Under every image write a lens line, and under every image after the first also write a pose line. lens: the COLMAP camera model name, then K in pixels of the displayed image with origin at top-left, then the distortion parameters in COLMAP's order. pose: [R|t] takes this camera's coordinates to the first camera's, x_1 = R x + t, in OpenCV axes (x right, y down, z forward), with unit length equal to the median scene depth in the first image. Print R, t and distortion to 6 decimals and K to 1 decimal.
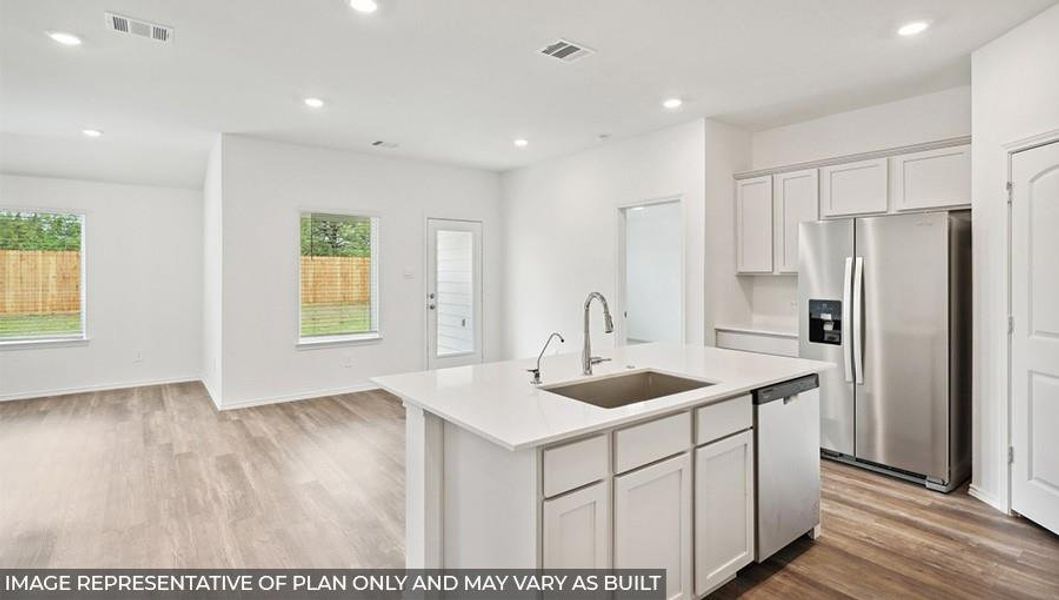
lens RADIAL K [[503.6, 0, 532.3], [0, 503.6, 274.6], [0, 0, 1]] dist [-0.002998, -0.000244]
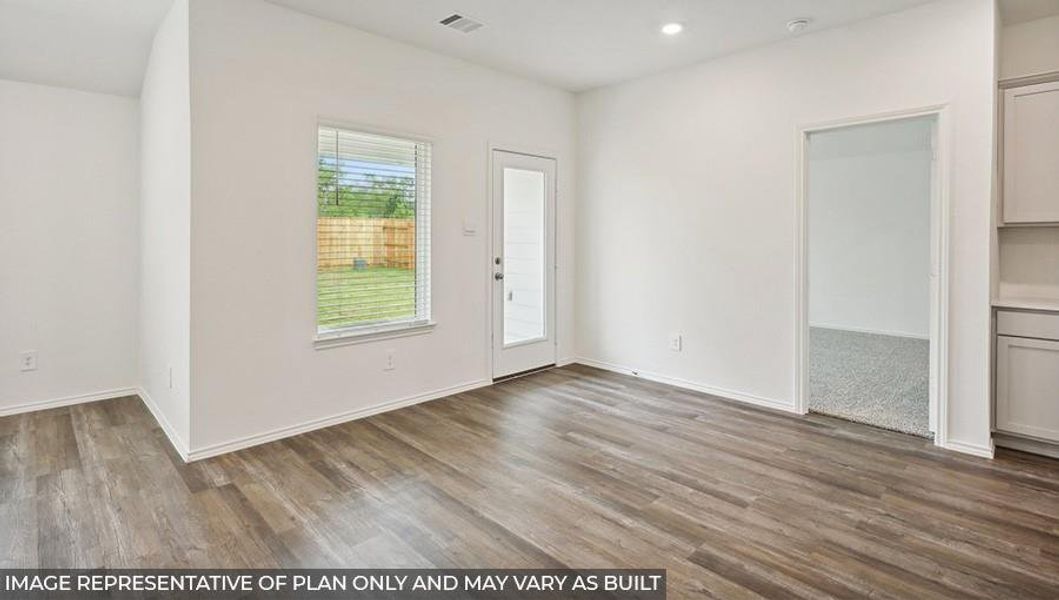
lens RADIAL K [[508.1, 0, 544.4], [0, 508.1, 245.1], [0, 0, 1]] dist [0.001657, -0.000686]
pose [[0.991862, -0.002622, 0.127293, -0.272497], [0.001010, 0.999919, 0.012722, 0.013851], [-0.127316, -0.012490, 0.991784, 0.352433]]
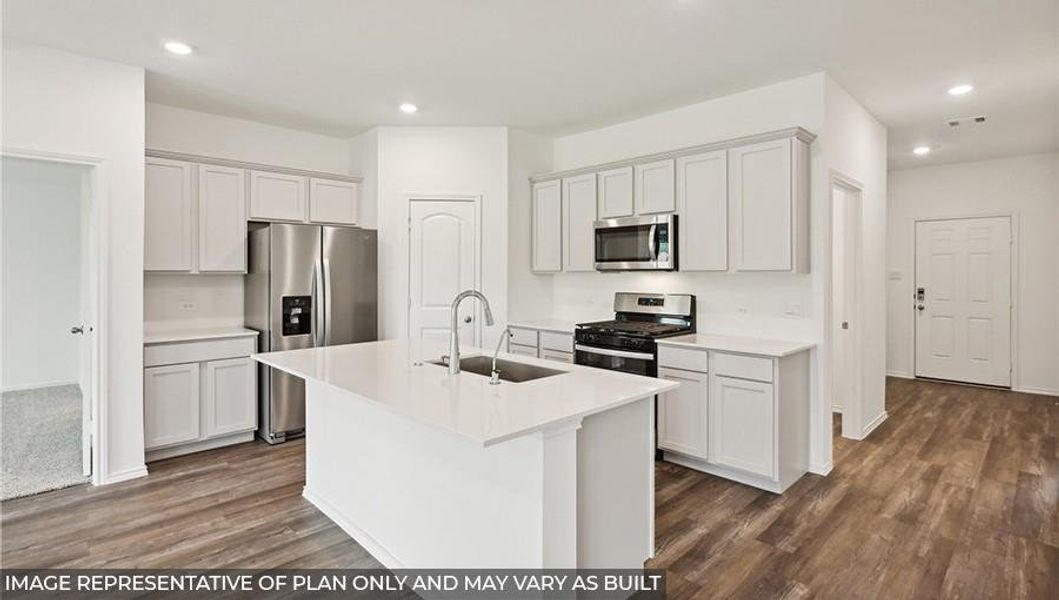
lens RADIAL K [[503.6, 0, 532.3], [0, 503.6, 274.6], [0, 0, 1]] dist [-0.002998, -0.000244]
pose [[-0.127836, -0.003223, 0.991790, -0.406613], [-0.002459, 0.999993, 0.002933, -0.000958], [-0.991792, -0.002064, -0.127843, 0.437584]]
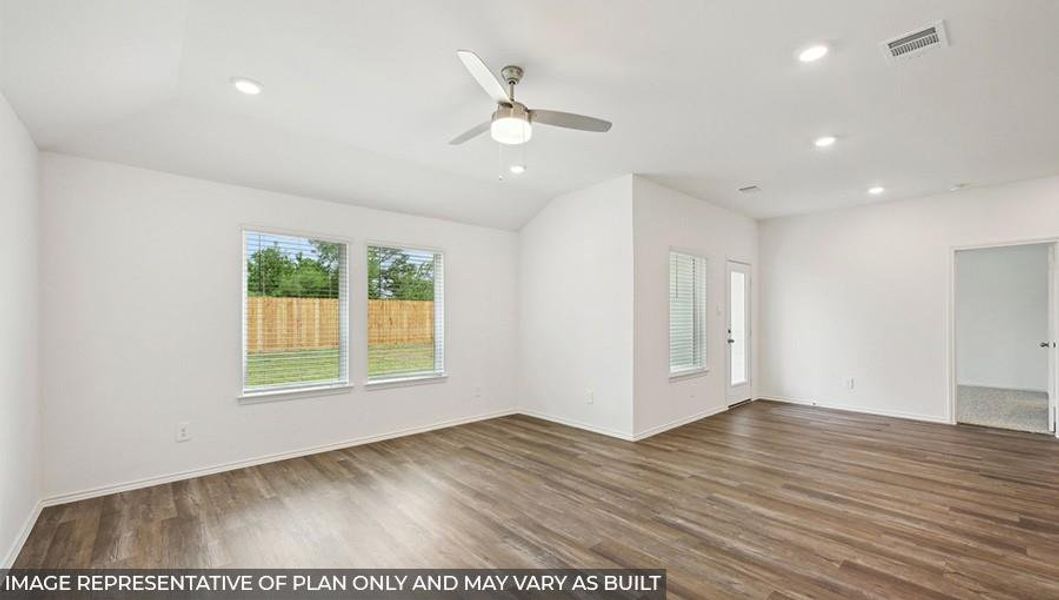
lens RADIAL K [[425.6, 0, 541.7], [0, 425.6, 318.6], [0, 0, 1]] dist [0.000661, -0.000422]
pose [[0.995788, -0.004103, 0.091594, -0.833192], [0.003925, 0.999990, 0.002126, 0.013738], [-0.091602, -0.001758, 0.995794, 0.136720]]
